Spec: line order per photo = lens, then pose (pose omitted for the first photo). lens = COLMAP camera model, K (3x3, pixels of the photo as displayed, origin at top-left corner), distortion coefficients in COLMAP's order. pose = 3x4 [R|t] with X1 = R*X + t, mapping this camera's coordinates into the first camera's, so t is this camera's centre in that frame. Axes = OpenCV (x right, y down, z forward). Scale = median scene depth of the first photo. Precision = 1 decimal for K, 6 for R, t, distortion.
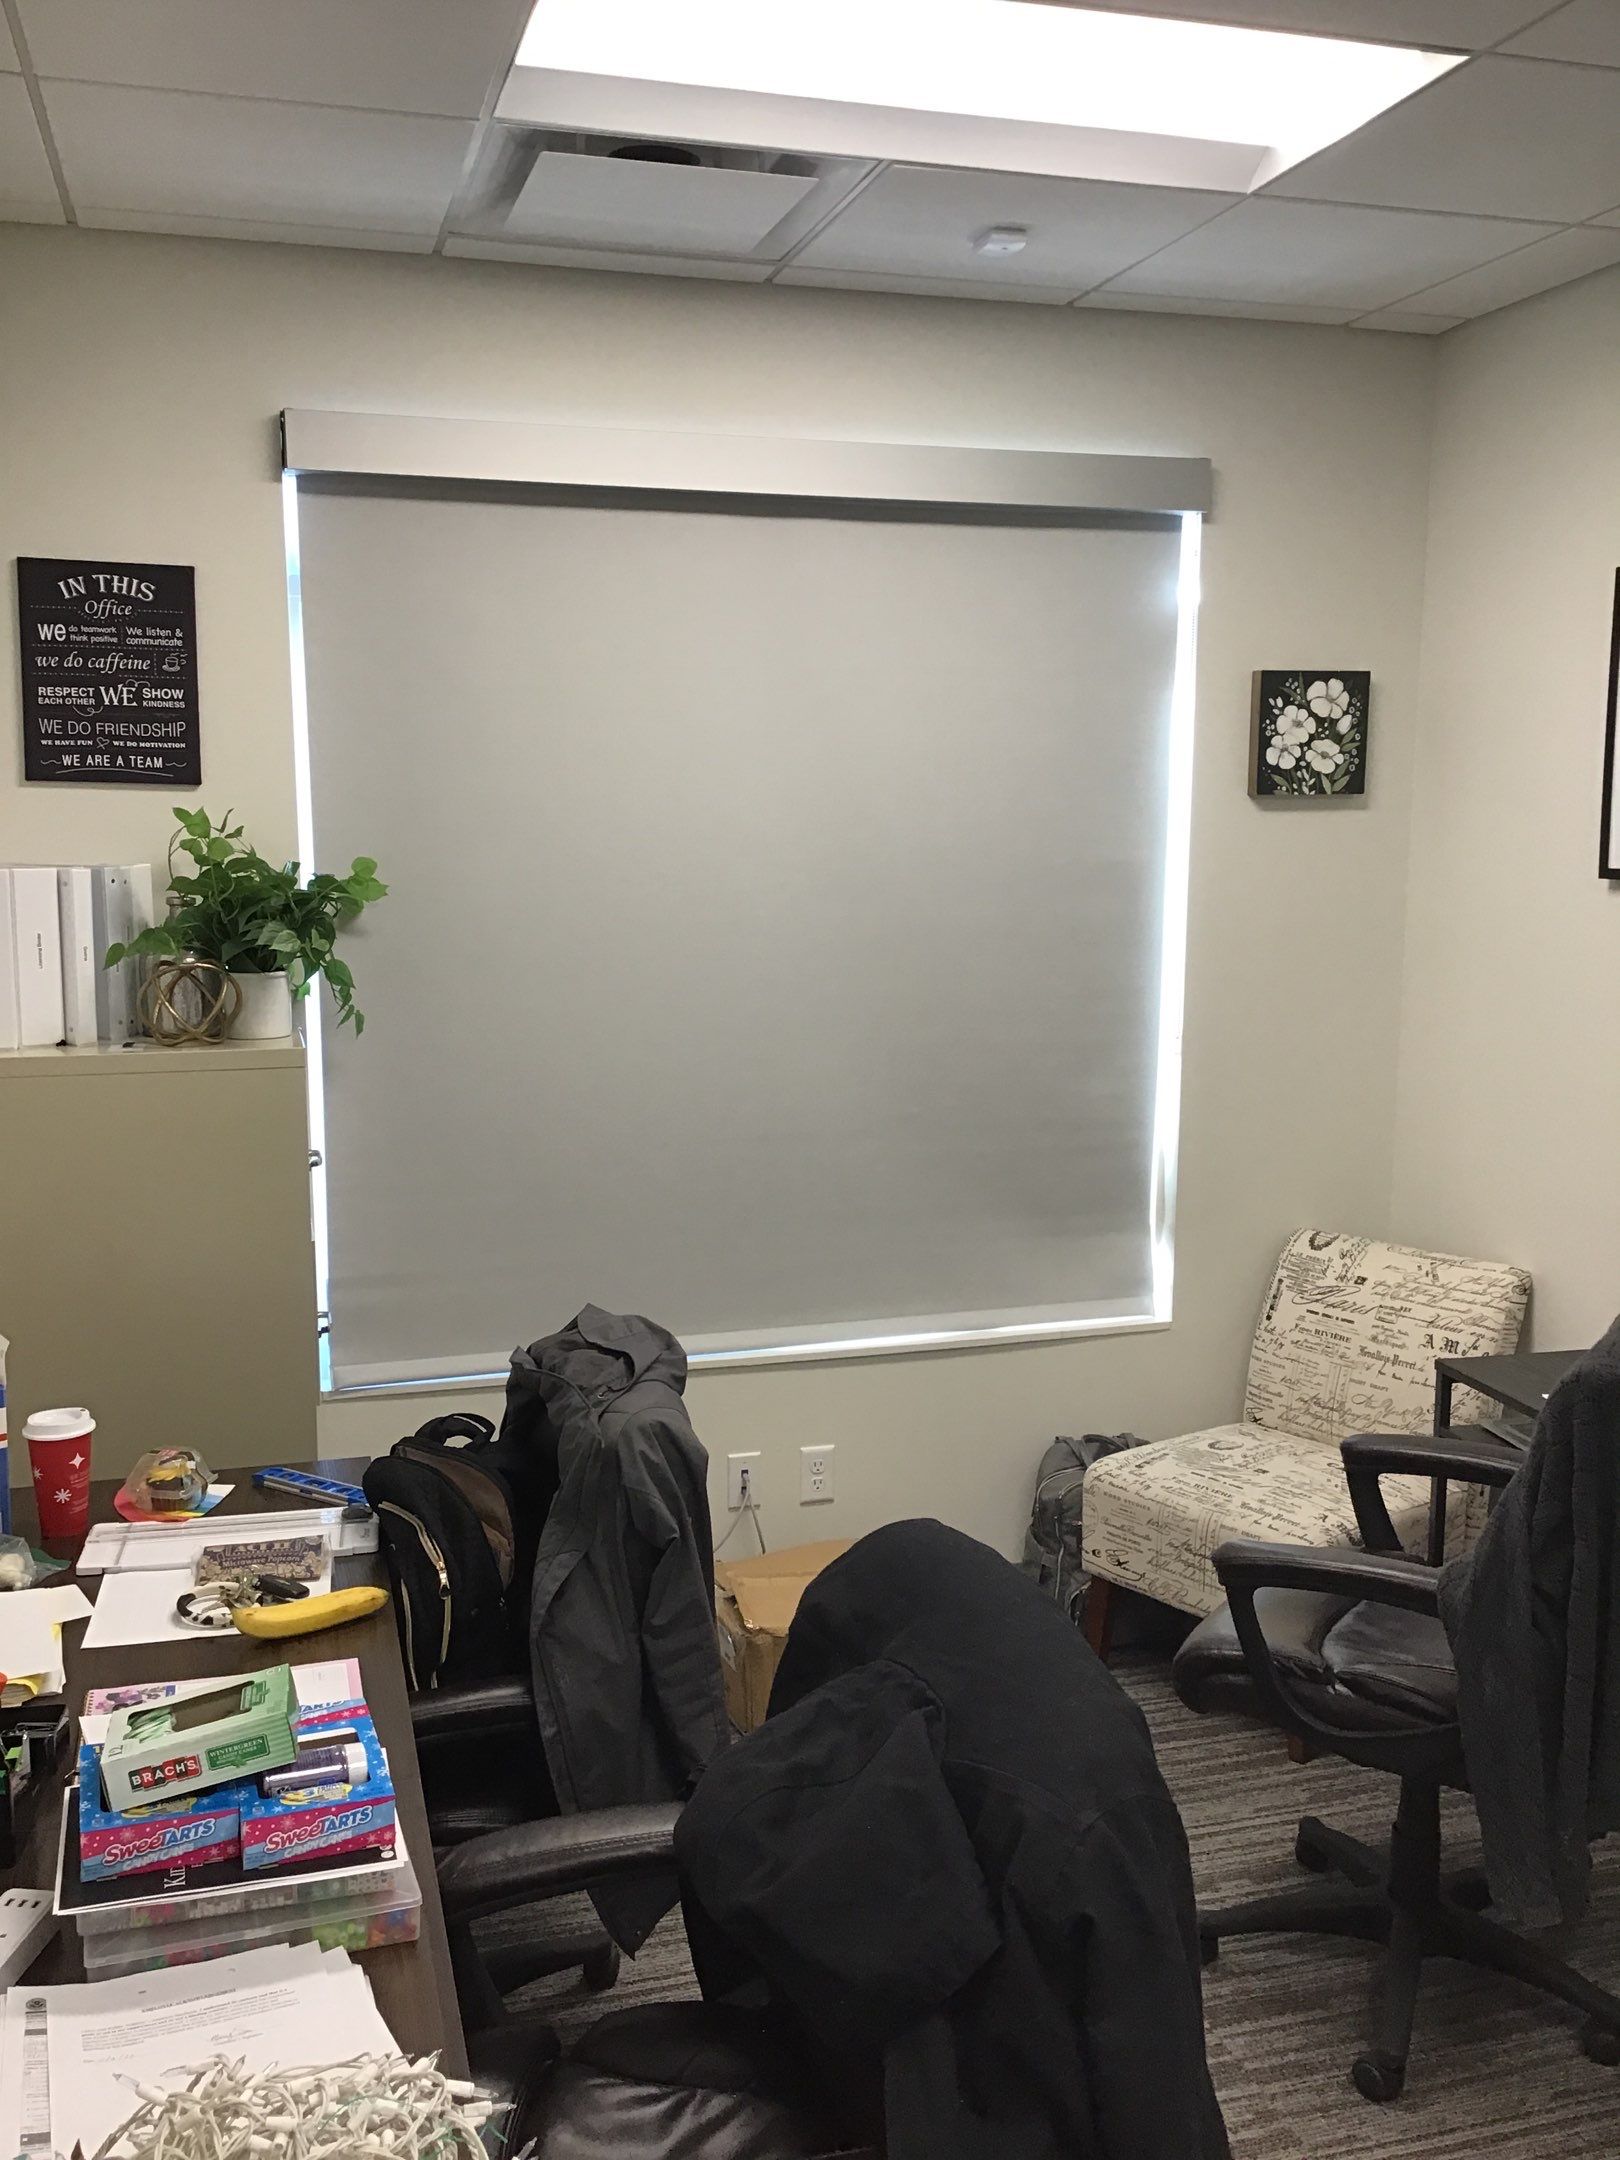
lens RADIAL K [[1883.9, 0, 810.0], [0, 1883.9, 1080.0], [0, 0, 1]] dist [0.012283, -0.059350]
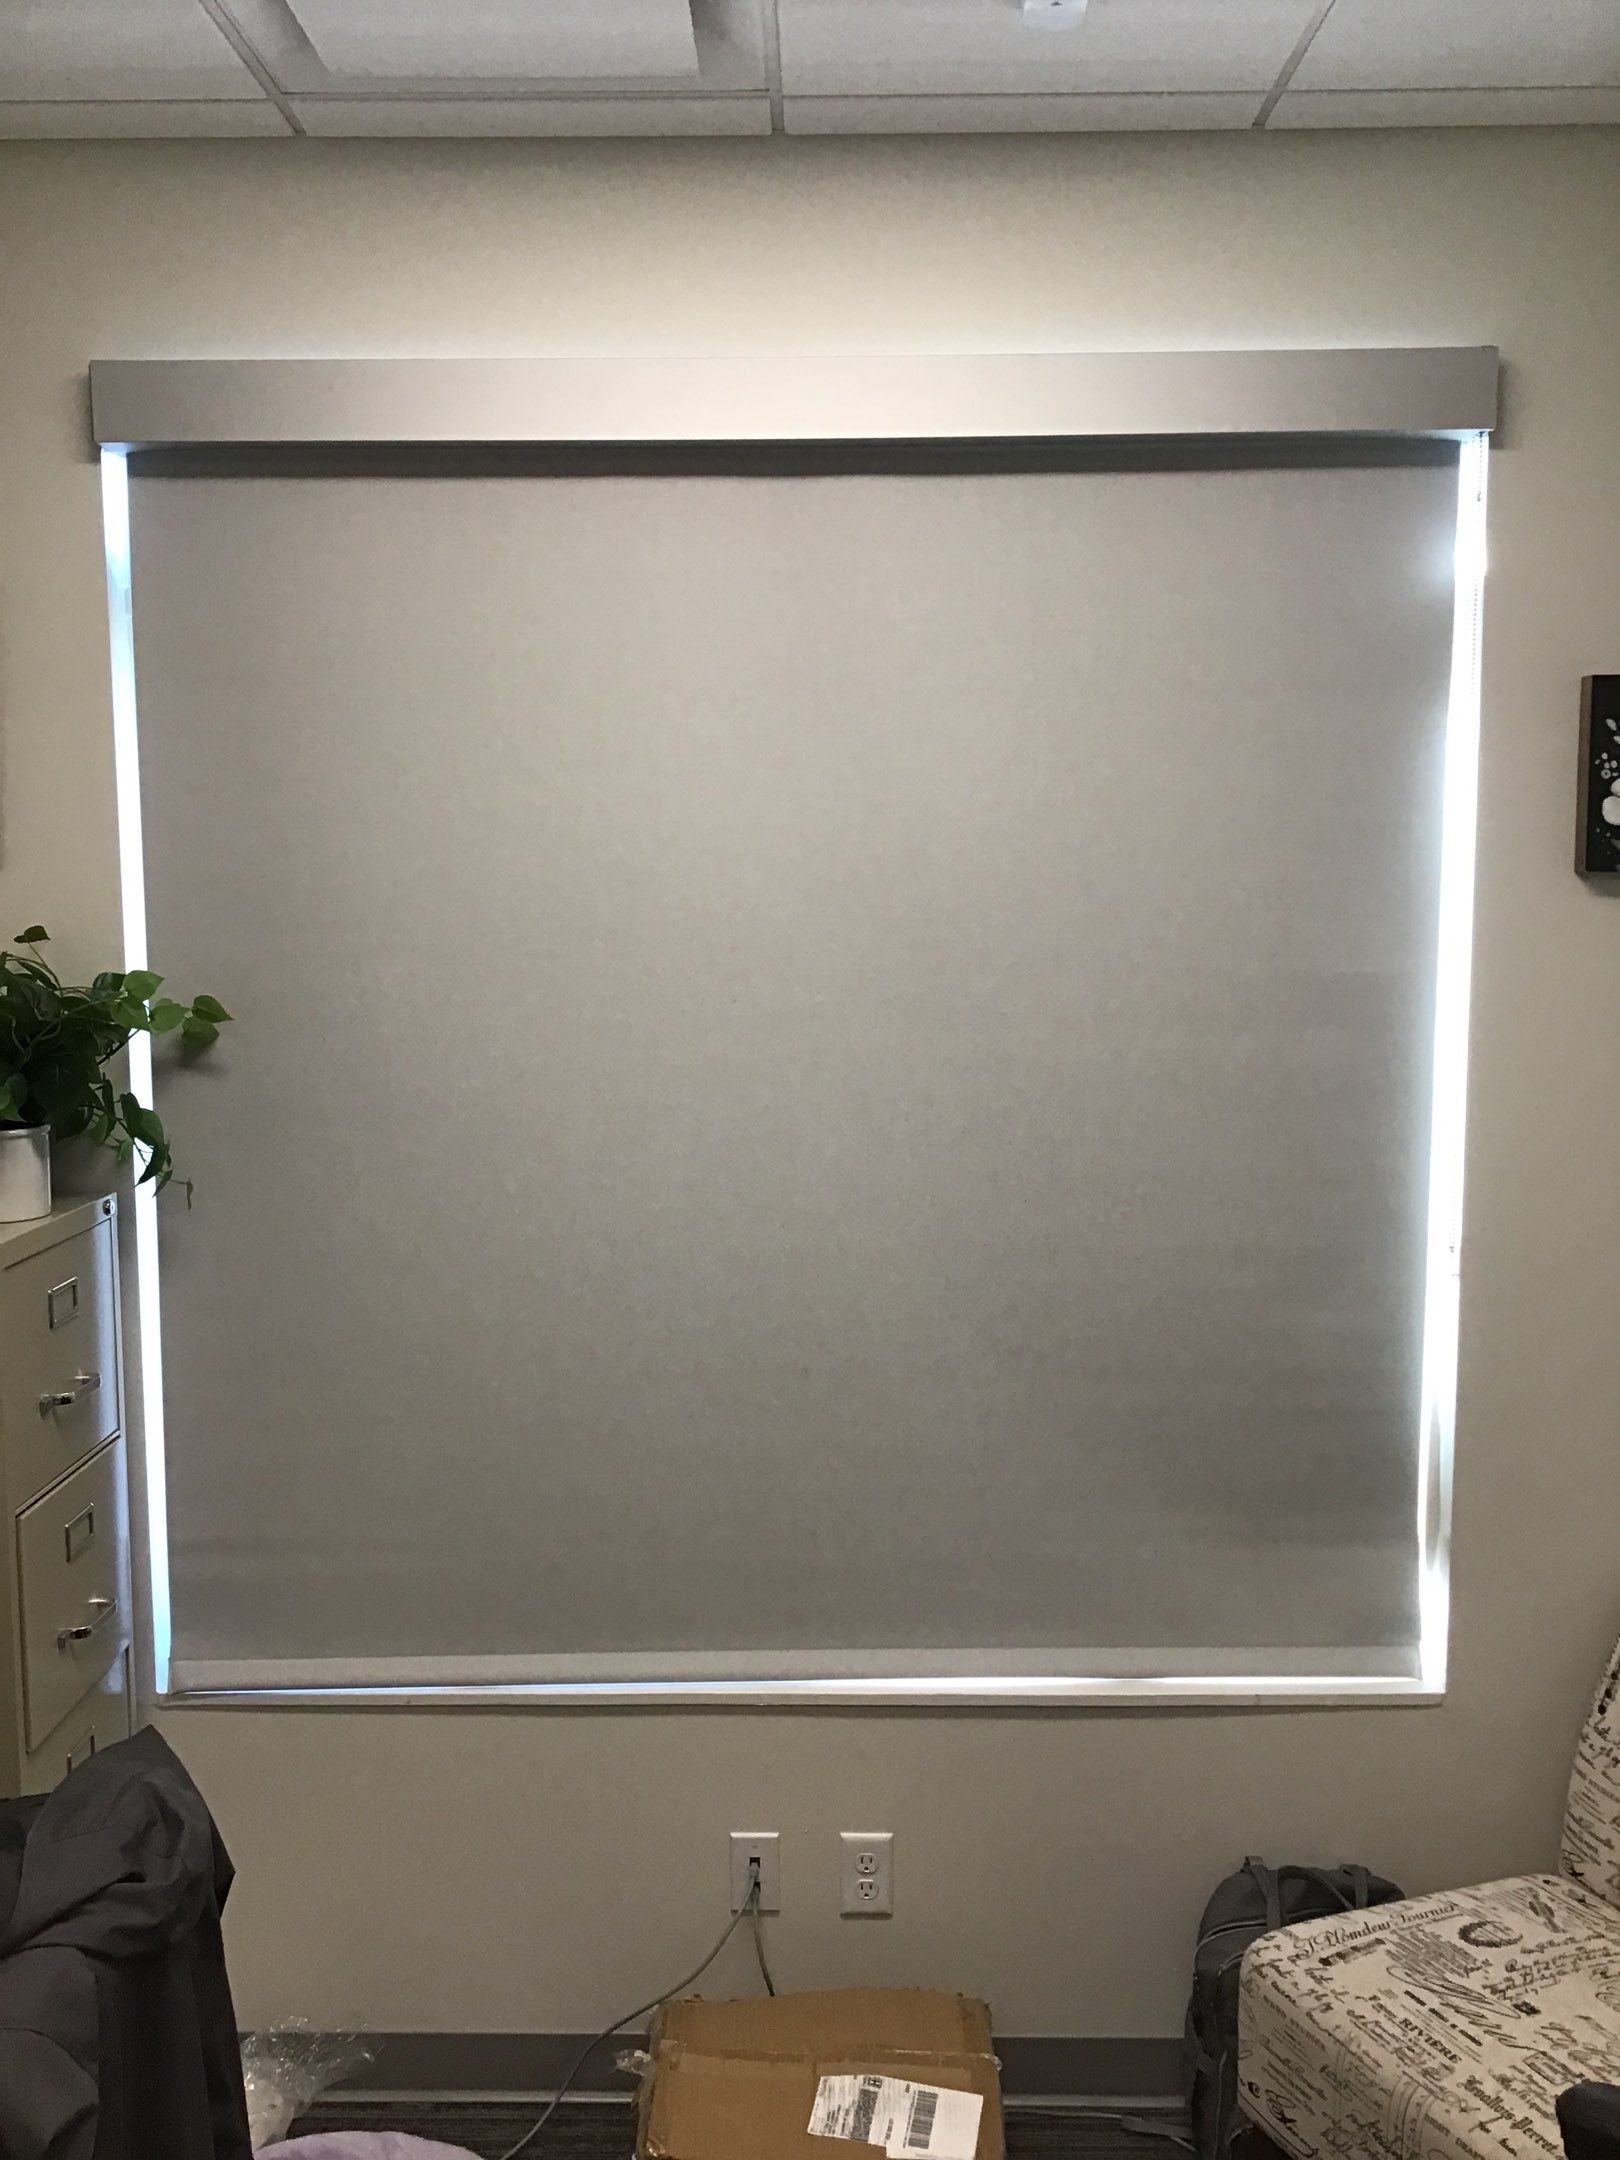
lens RADIAL K [[1883.9, 0, 810.0], [0, 1883.9, 1080.0], [0, 0, 1]] dist [0.012283, -0.059350]
pose [[0.955729, 0.022004, -0.293424, 0.182494], [-0.036842, 0.998301, -0.045137, -0.046097], [0.291932, 0.053949, 0.954916, 0.342112]]
